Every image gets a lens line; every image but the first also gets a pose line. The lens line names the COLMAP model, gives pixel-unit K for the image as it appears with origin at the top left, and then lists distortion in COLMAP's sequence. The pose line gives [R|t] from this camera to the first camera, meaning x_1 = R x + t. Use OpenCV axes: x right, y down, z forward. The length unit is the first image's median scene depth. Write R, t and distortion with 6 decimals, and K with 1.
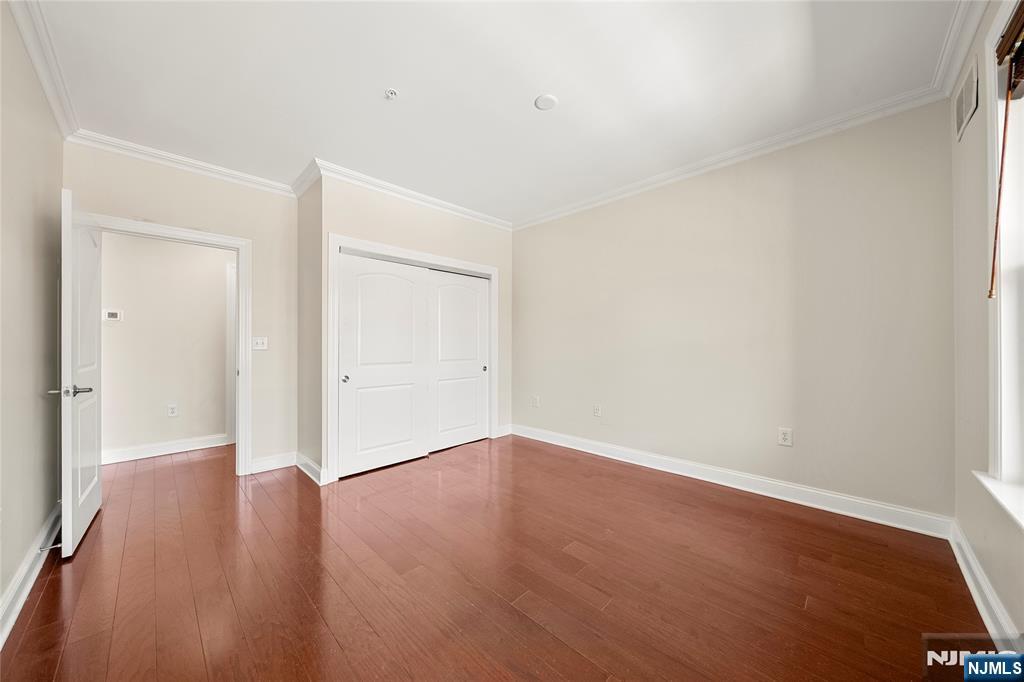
lens RADIAL K [[348.6, 0, 510.6], [0, 348.6, 341.0], [0, 0, 1]] dist [-0.001022, -0.000246]
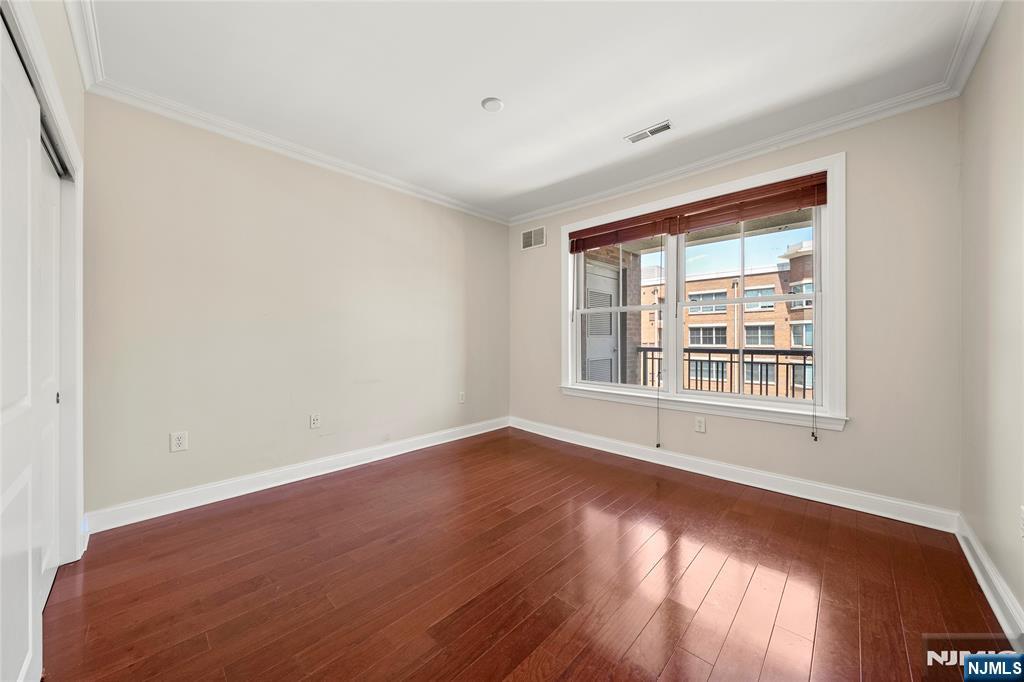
lens RADIAL K [[348.6, 0, 510.6], [0, 348.6, 341.0], [0, 0, 1]] dist [-0.001022, -0.000246]
pose [[0.008094, -0.002512, 0.999964, -0.733407], [-0.004544, 0.999986, 0.002549, 0.016114], [-0.999957, -0.004564, 0.008083, 0.734769]]
